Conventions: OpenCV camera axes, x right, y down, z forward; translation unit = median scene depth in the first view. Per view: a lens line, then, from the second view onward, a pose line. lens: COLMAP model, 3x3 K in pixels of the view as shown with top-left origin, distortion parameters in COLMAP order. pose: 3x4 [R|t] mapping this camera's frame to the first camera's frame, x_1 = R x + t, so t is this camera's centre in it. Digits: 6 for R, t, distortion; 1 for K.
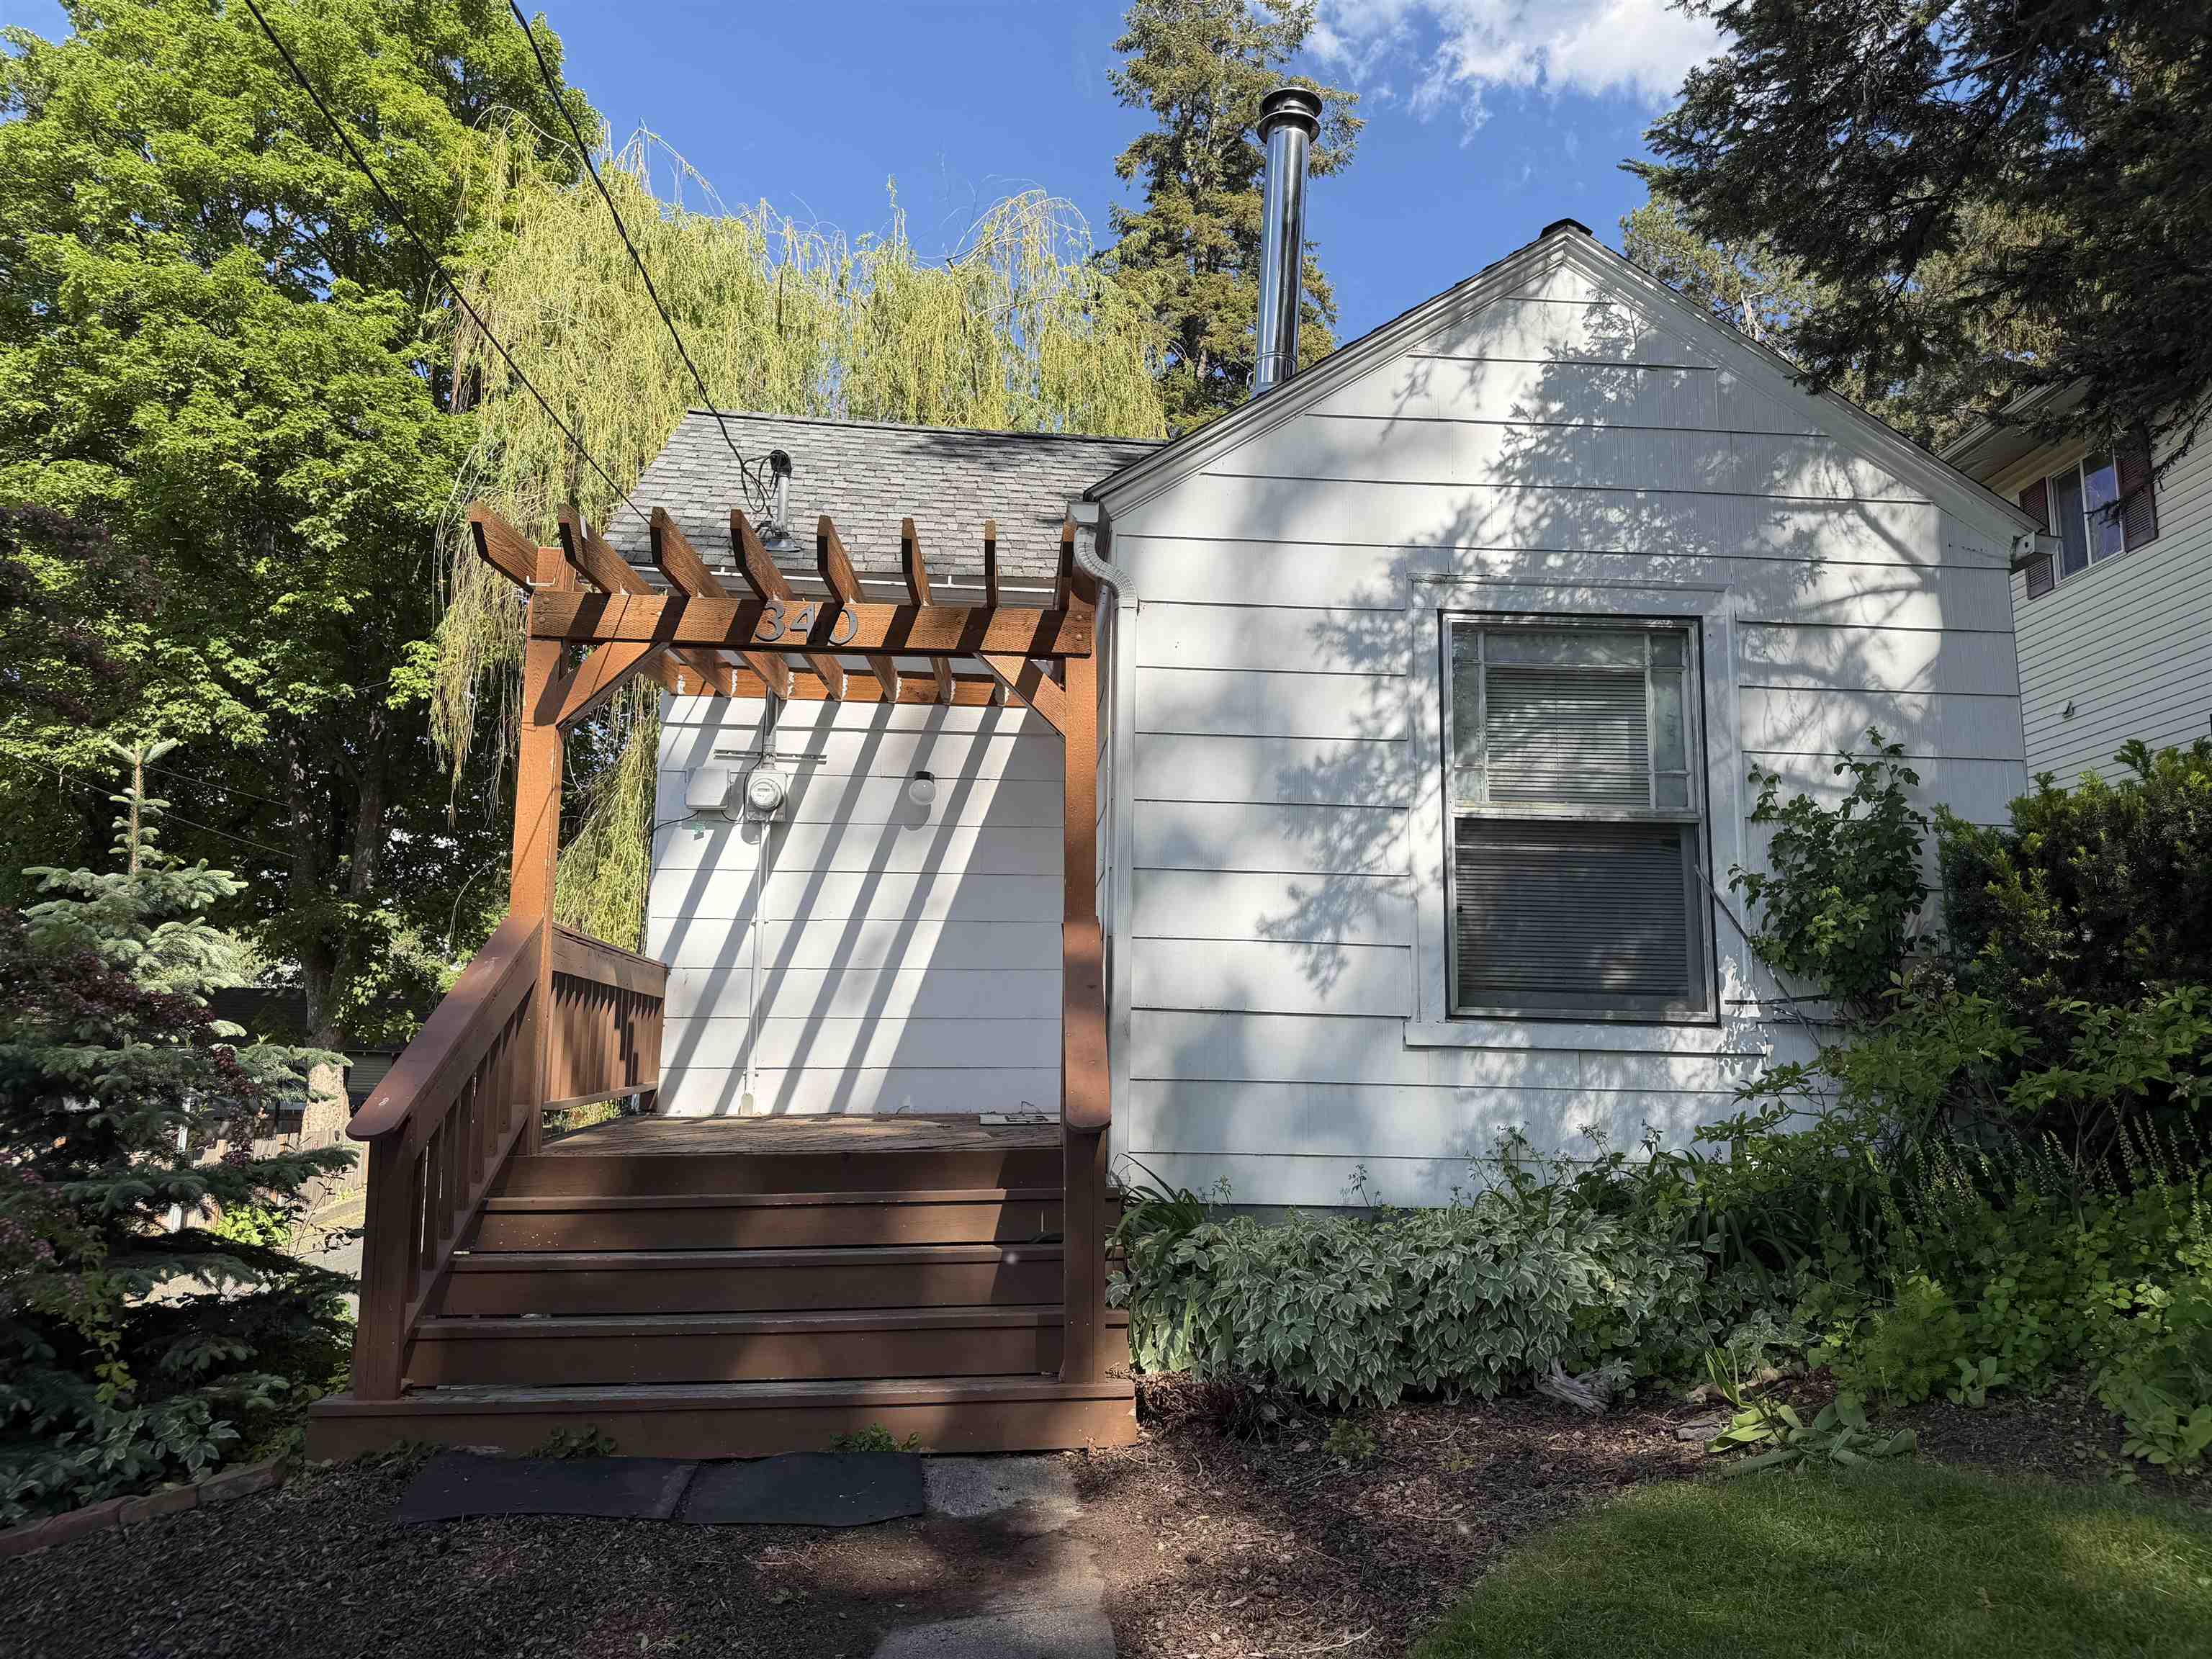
lens RADIAL K [[1484.7, 0, 1106.0], [0, 1484.7, 829.5], [0, 0, 1]] dist [0.123214, -0.200117]
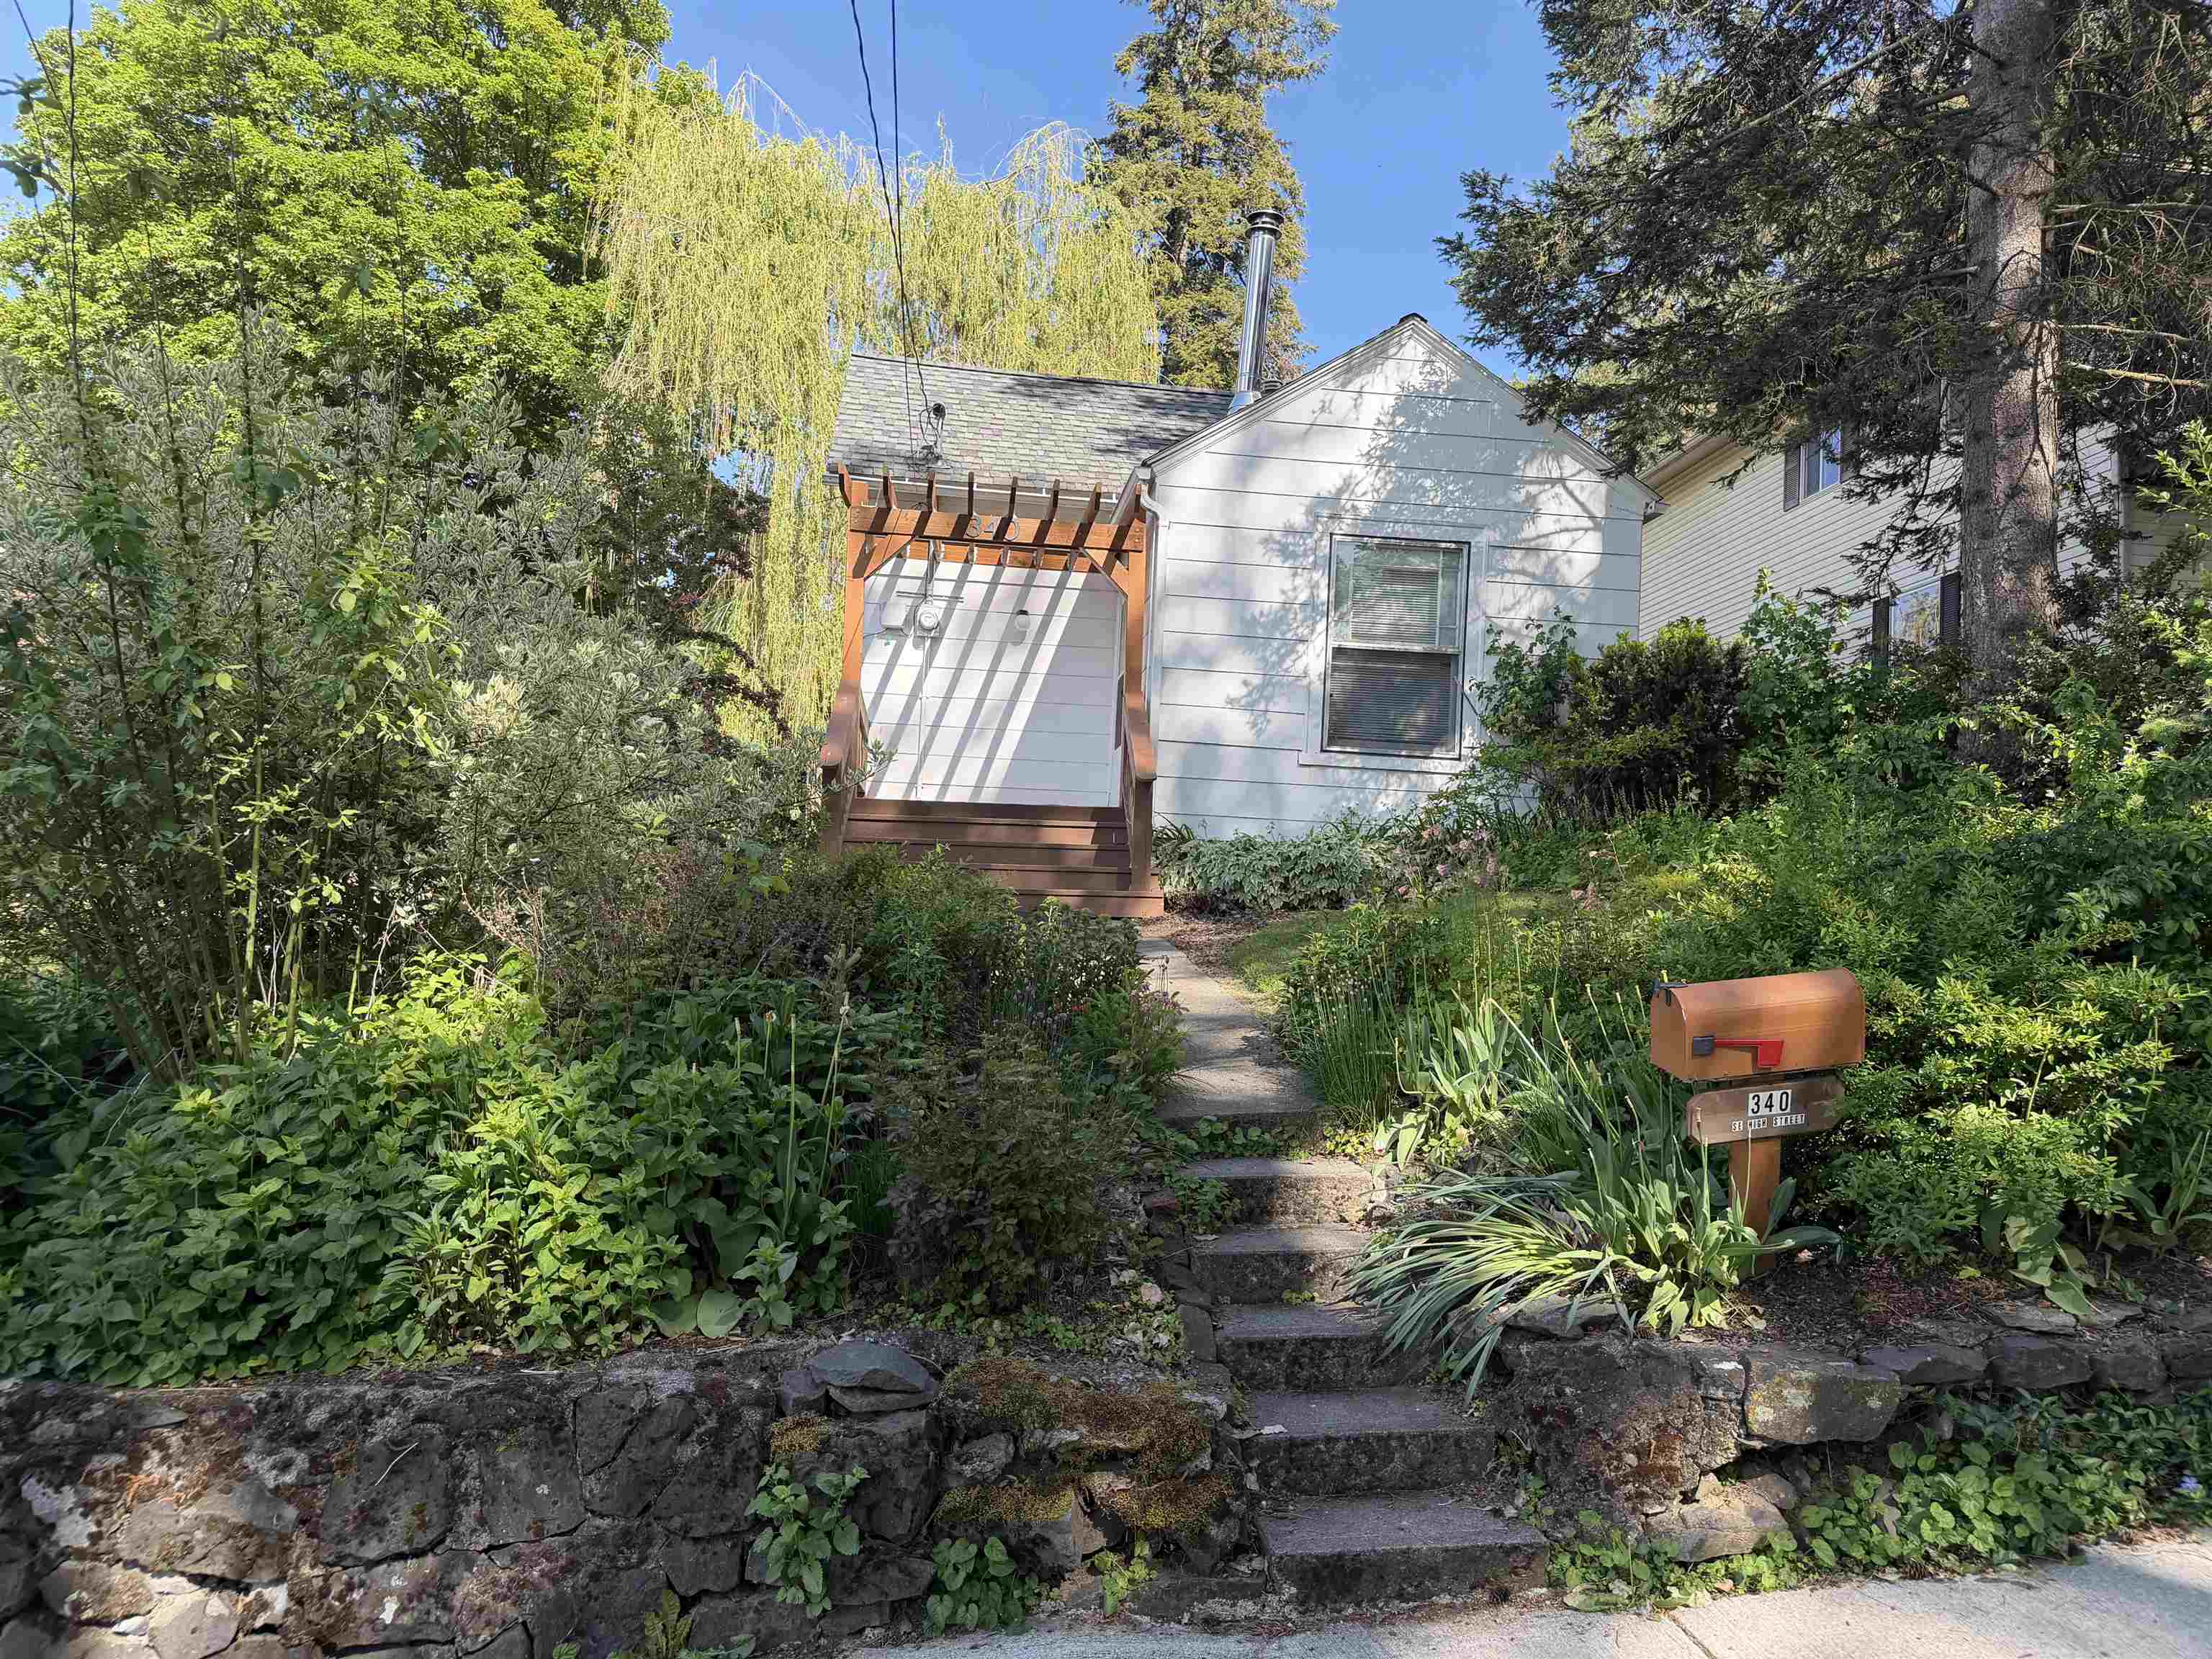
lens RADIAL K [[1584.1, 0, 1077.3], [0, 1584.1, 862.6], [0, 0, 1]] dist [0.080018, -0.100631]
pose [[0.999068, 0.034155, 0.026395, -0.124373], [-0.037059, 0.992227, 0.118797, 0.034548], [-0.022133, -0.119665, 0.992568, -0.963595]]
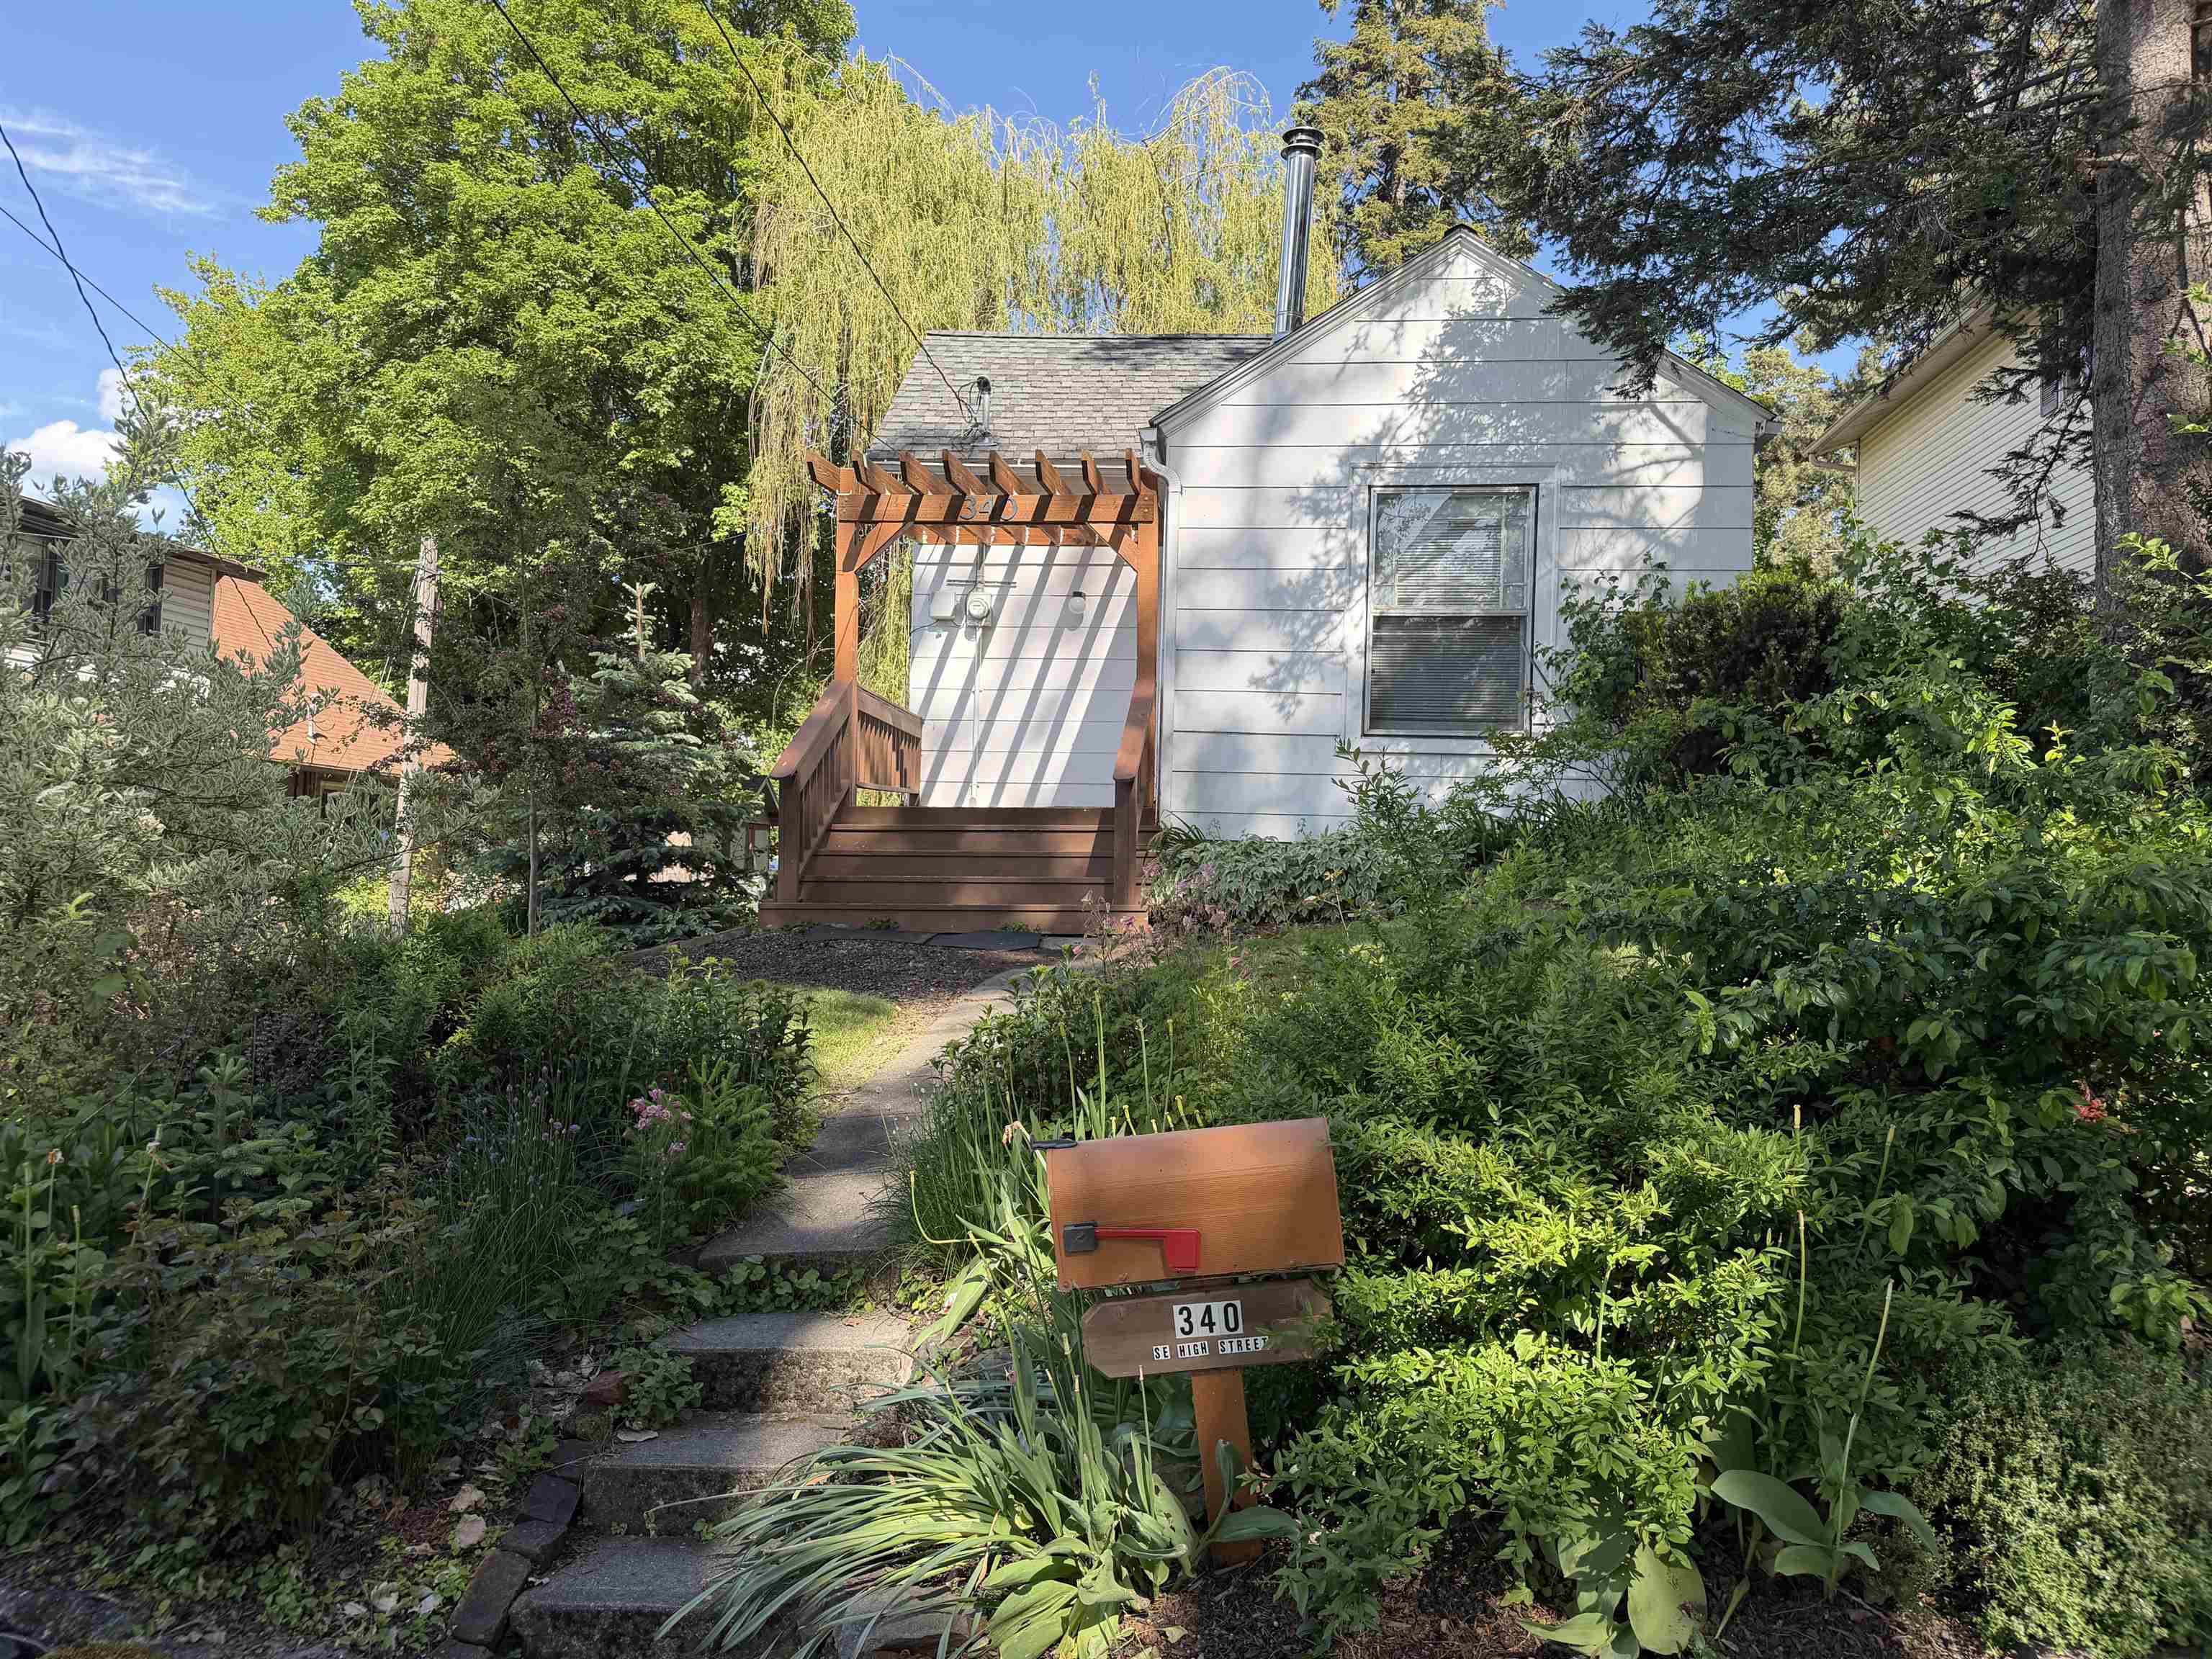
lens RADIAL K [[1561.5, 0, 1106.0], [0, 1561.5, 829.5], [0, 0, 1]] dist [0.114400, -0.175865]
pose [[0.984007, 0.006522, -0.178011, 0.240042], [0.015369, 0.992494, 0.121321, 0.011393], [0.177466, -0.122116, 0.976521, -0.736459]]
